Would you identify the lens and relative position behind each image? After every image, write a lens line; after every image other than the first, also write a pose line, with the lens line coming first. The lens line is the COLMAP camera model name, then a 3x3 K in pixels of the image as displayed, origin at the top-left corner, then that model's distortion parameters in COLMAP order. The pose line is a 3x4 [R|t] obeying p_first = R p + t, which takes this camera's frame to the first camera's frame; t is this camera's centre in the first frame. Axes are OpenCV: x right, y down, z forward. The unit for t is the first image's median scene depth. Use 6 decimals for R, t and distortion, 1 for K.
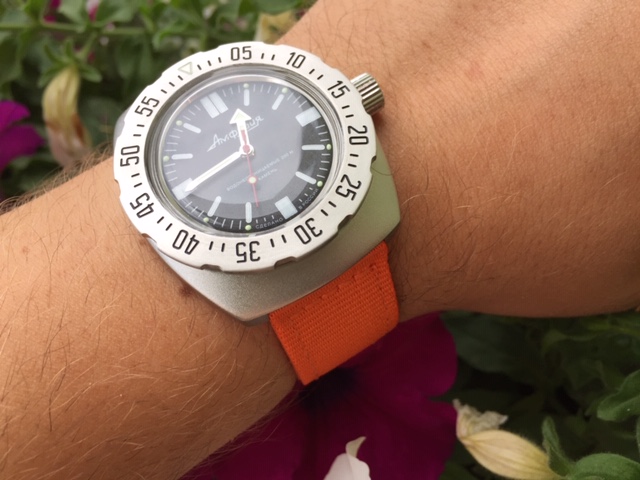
lens RADIAL K [[554.2, 0, 320.0], [0, 554.2, 240.0], [0, 0, 1]] dist [0.088852, -0.003069]
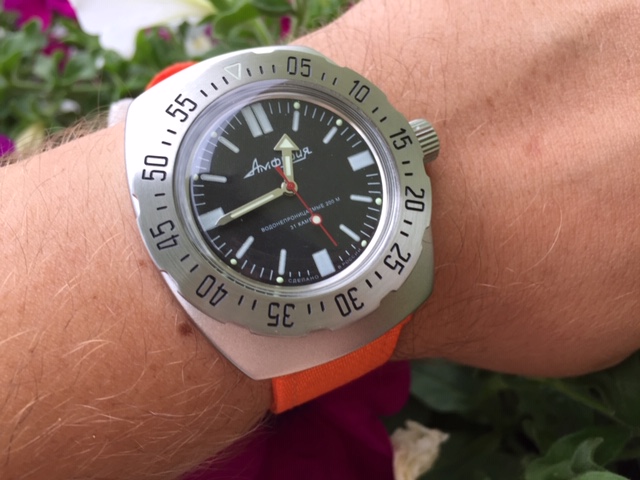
lens RADIAL K [[554.2, 0, 320.0], [0, 554.2, 240.0], [0, 0, 1]] dist [0.088852, -0.003069]
pose [[0.959117, 0.188454, 0.211139, -0.257324], [-0.214249, 0.970942, 0.106625, -0.185832], [-0.184910, -0.147502, 0.971623, 0.133371]]
